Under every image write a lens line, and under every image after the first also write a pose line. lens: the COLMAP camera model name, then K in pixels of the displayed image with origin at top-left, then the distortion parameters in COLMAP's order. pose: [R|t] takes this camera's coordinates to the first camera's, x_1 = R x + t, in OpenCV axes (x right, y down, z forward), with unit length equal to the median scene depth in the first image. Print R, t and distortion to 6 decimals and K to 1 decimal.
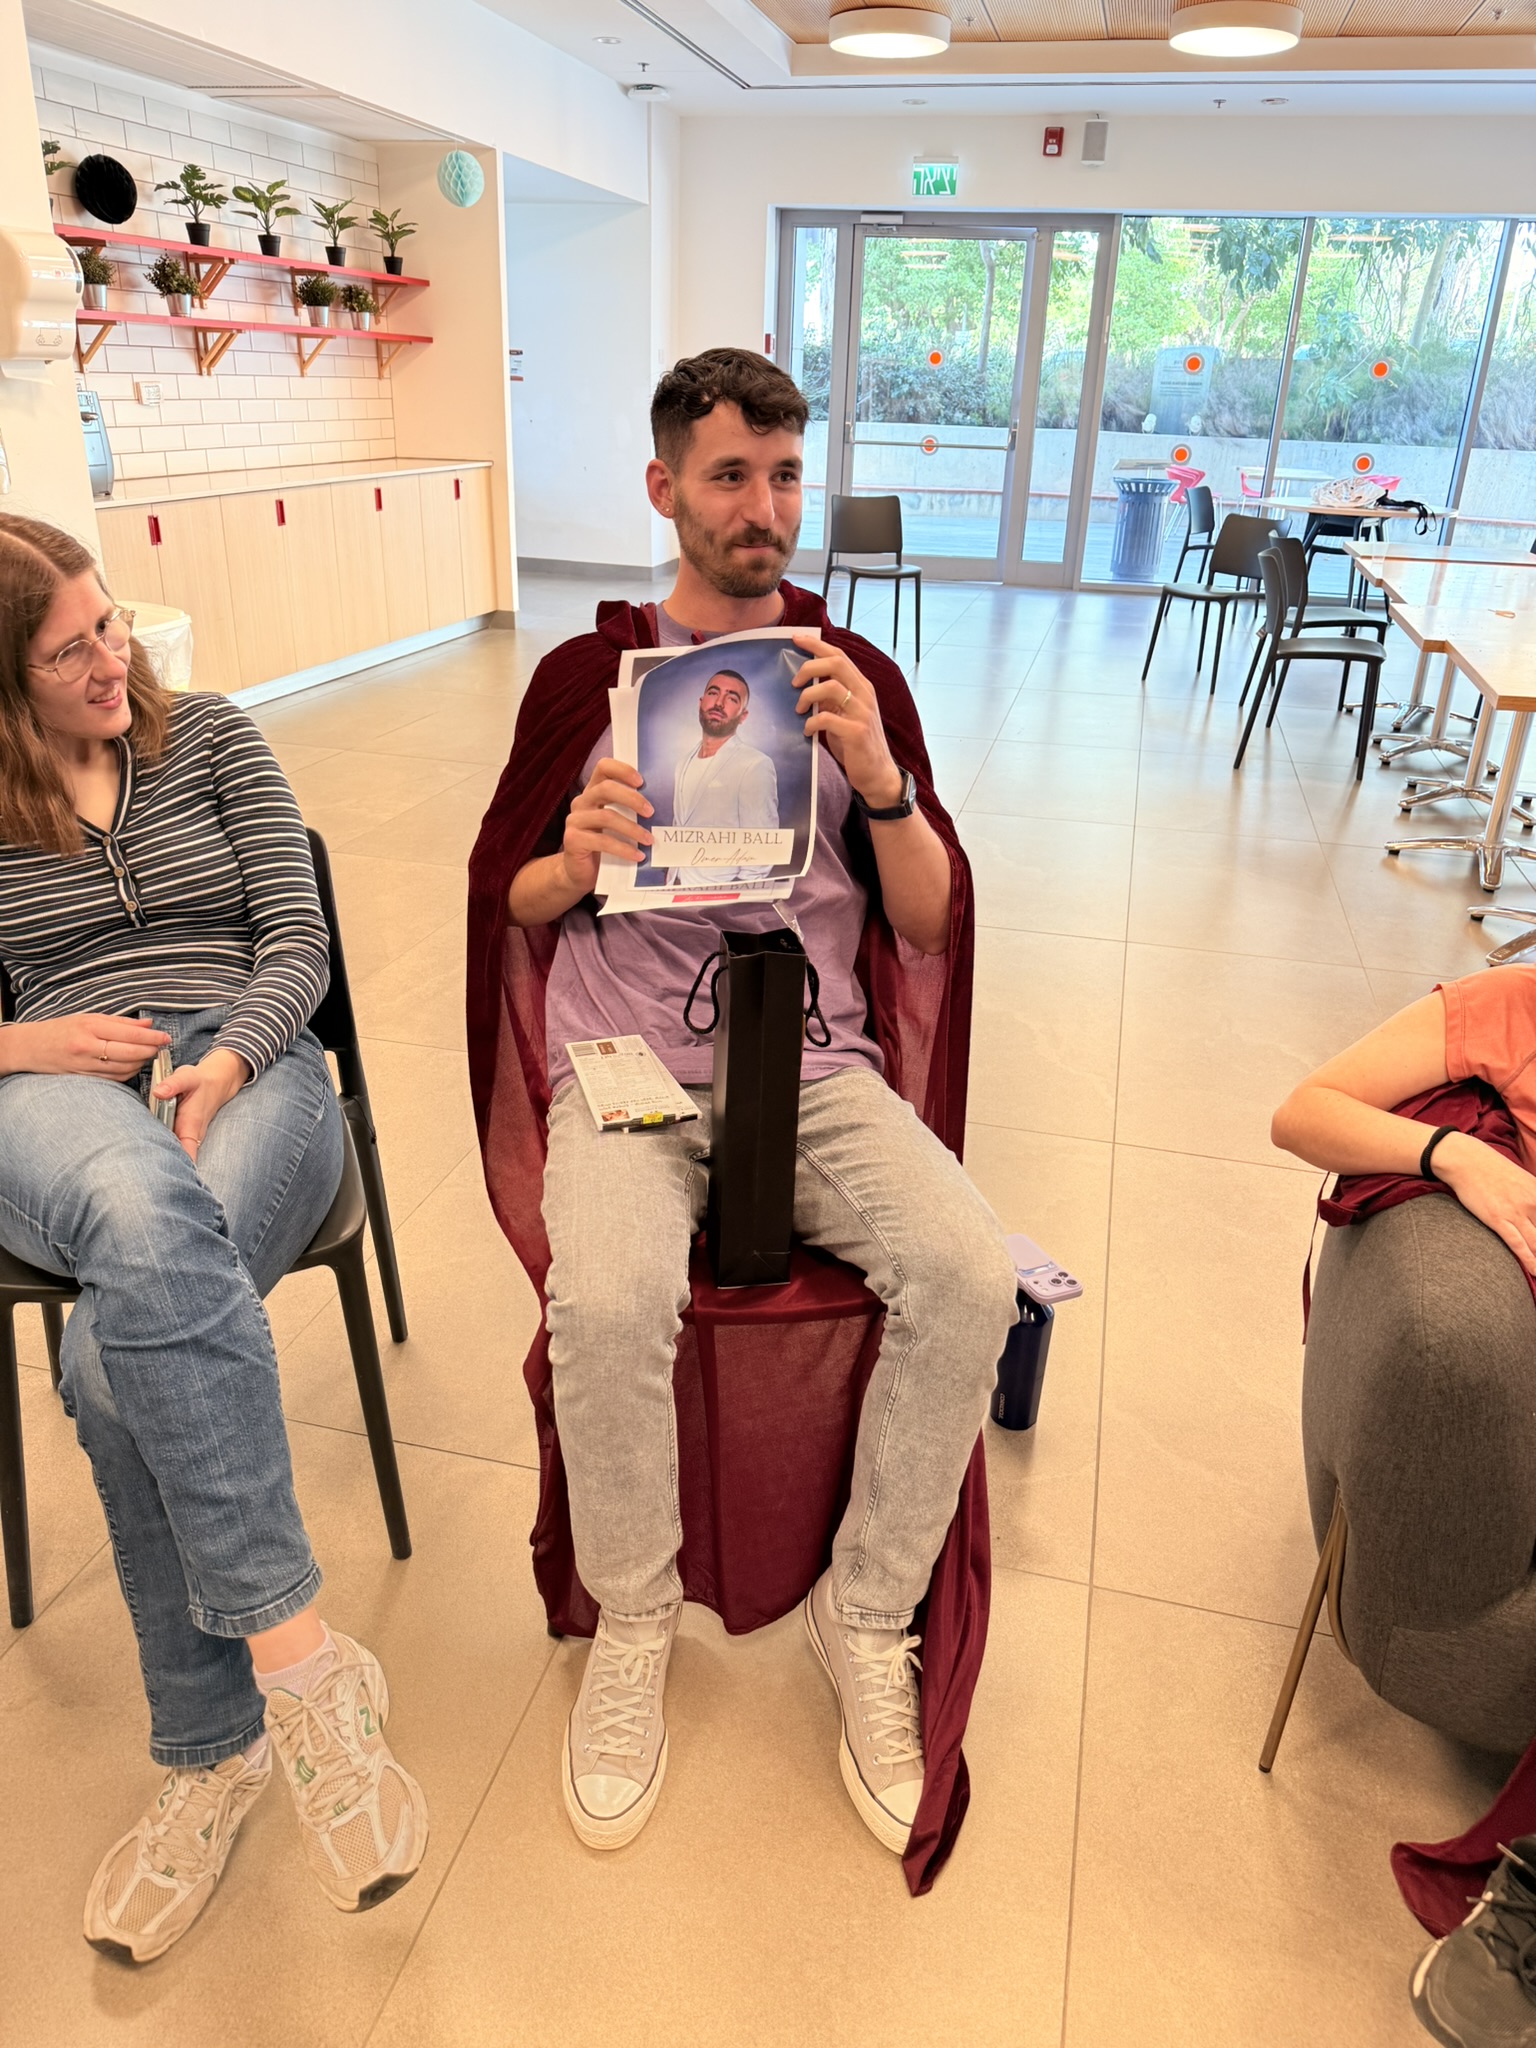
lens RADIAL K [[1475.4, 0, 763.6], [0, 1475.4, 1008.6], [0, 0, 1]] dist [-0.006103, 0.007955]
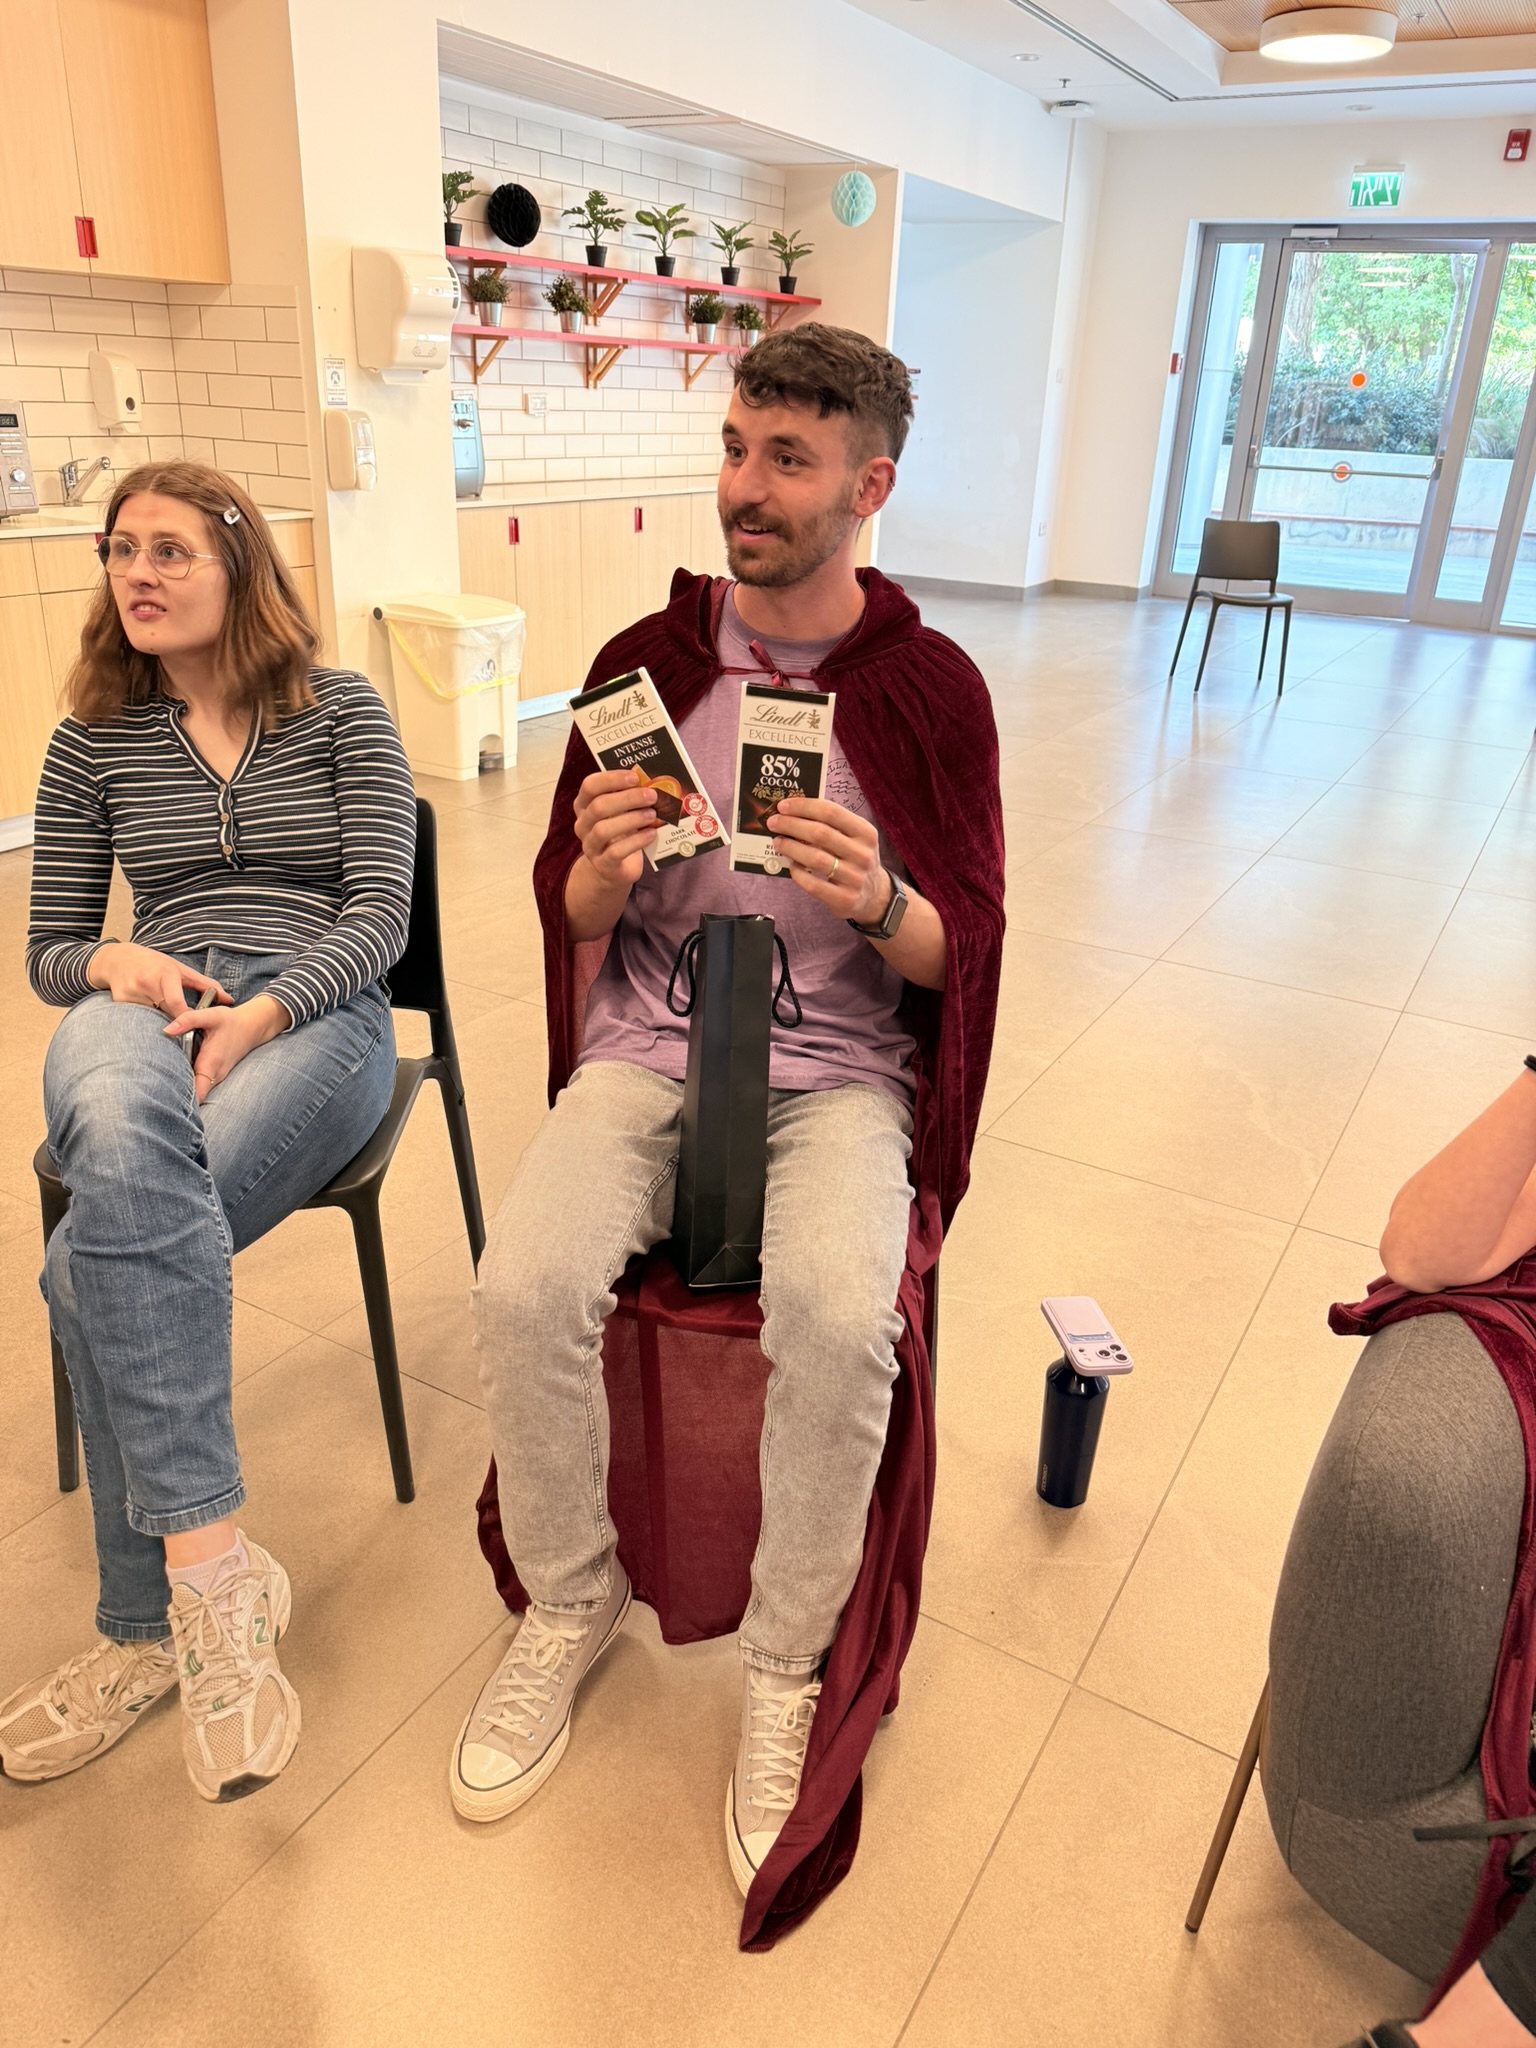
lens RADIAL K [[1457.8, 0, 765.6], [0, 1457.8, 1018.8], [0, 0, 1]] dist [0.026507, -0.039469]
pose [[0.960699, 0.116446, -0.251988, 0.065931], [-0.117631, 0.993003, 0.010411, -0.002467], [0.251437, 0.019640, 0.967674, 0.015822]]
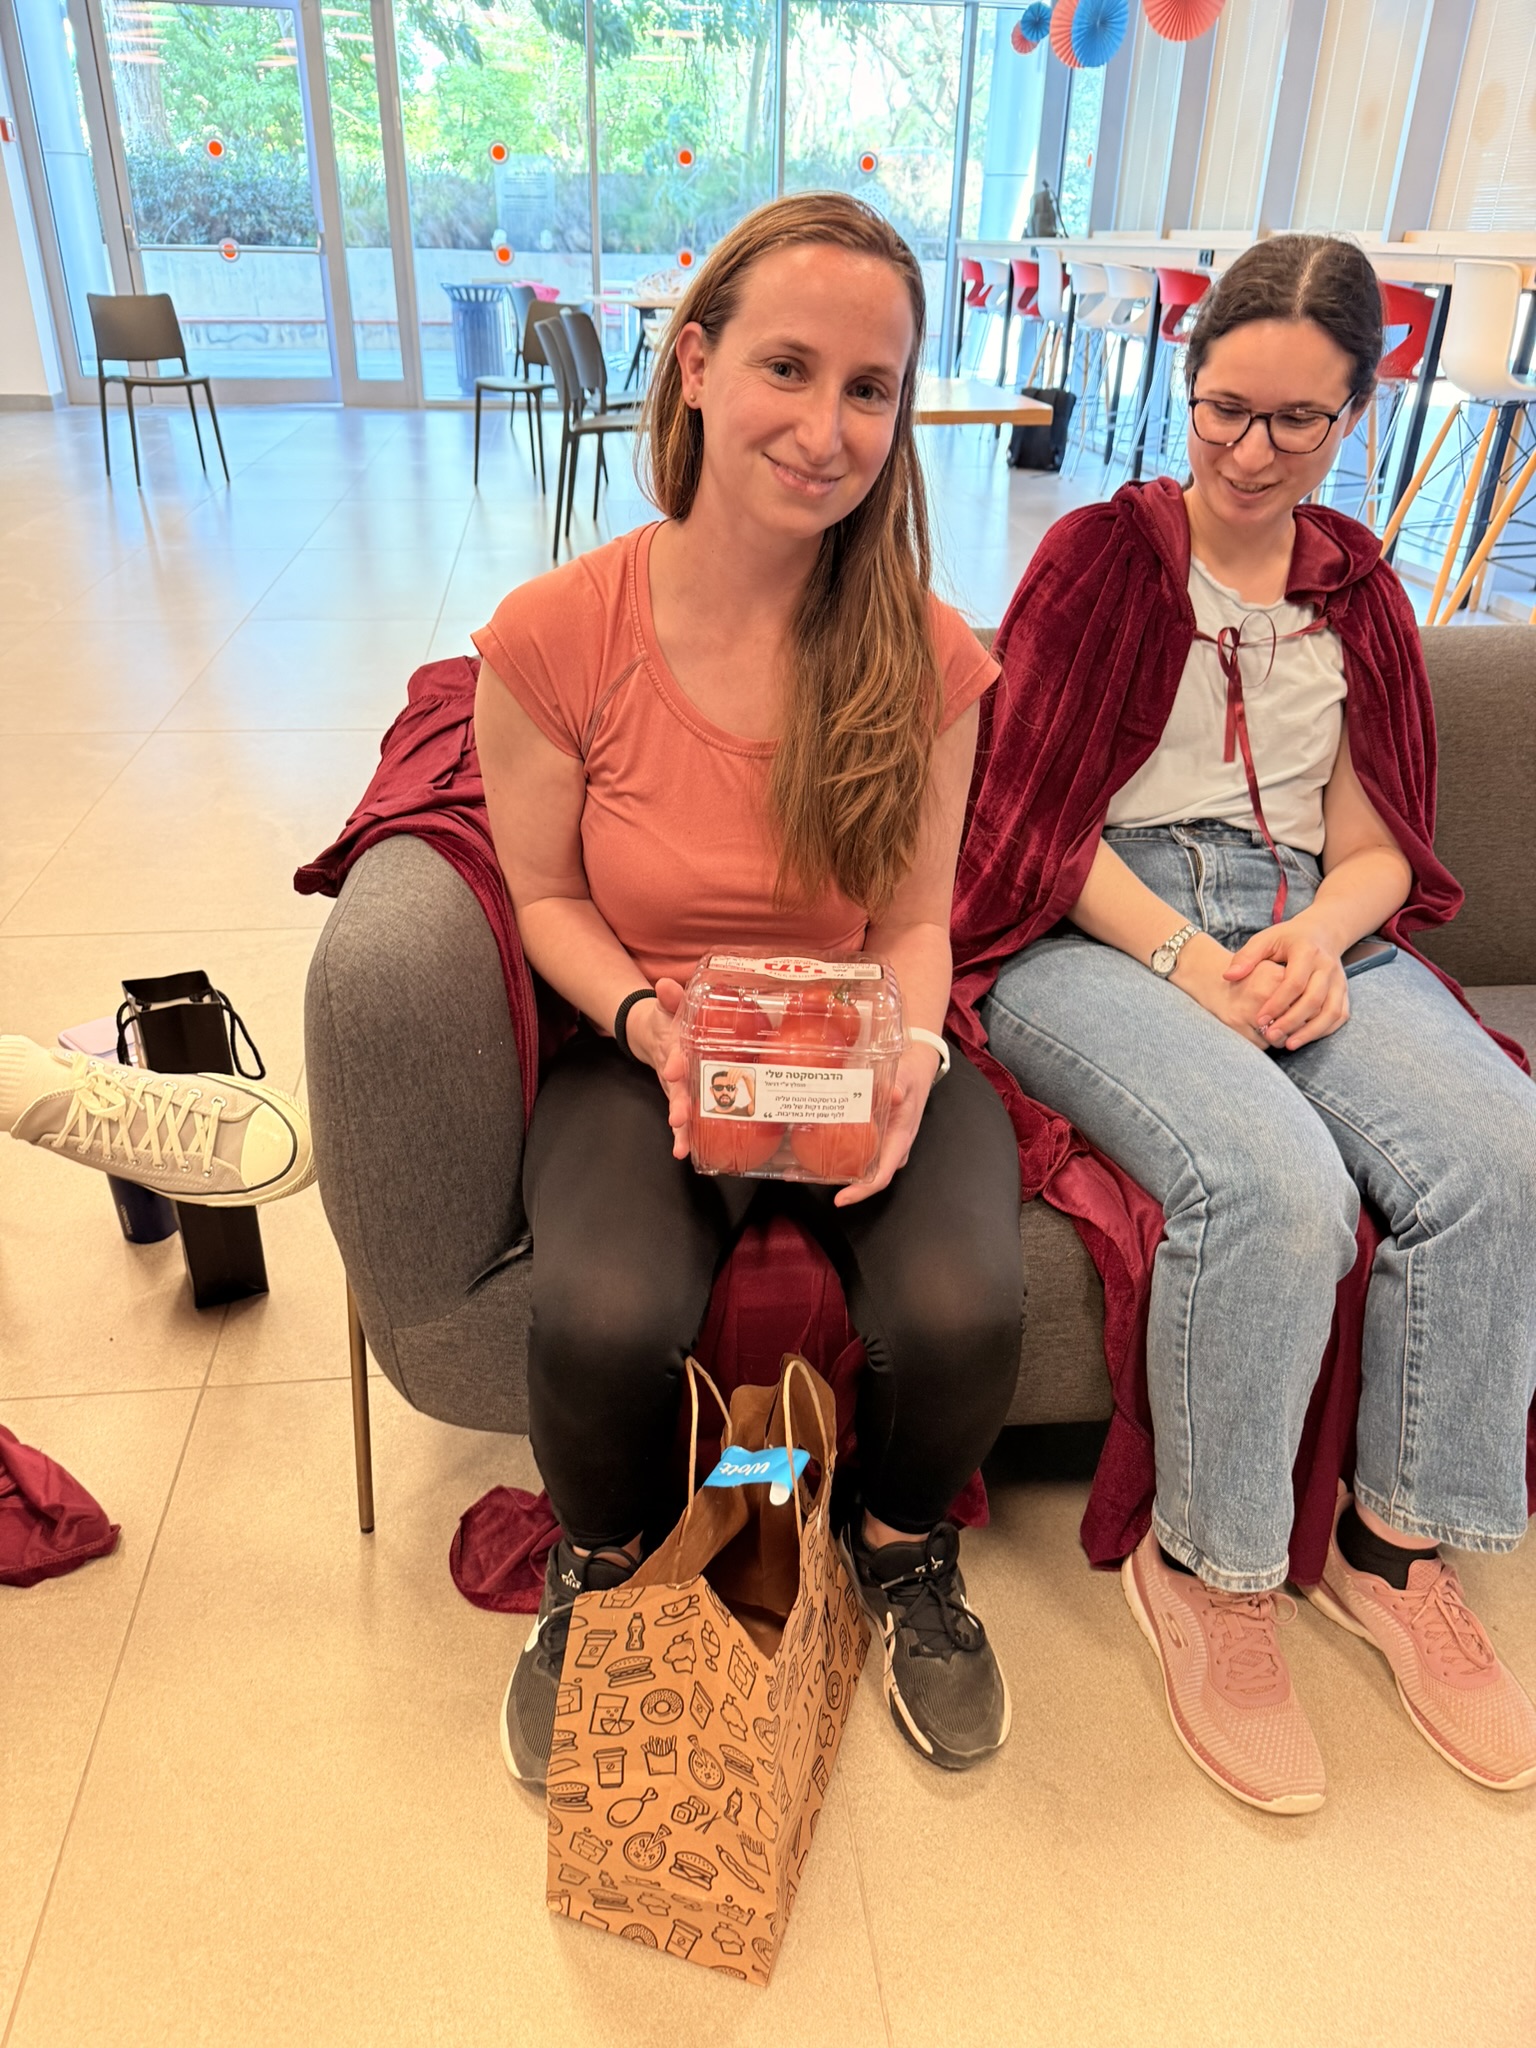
lens RADIAL K [[1457.8, 0, 765.6], [0, 1457.8, 1018.8], [0, 0, 1]] dist [0.026507, -0.039469]
pose [[0.930913, -0.184269, 0.315351, 0.092954], [0.153412, 0.980818, 0.120252, 0.043460], [-0.331461, -0.063566, 0.941325, 0.028387]]
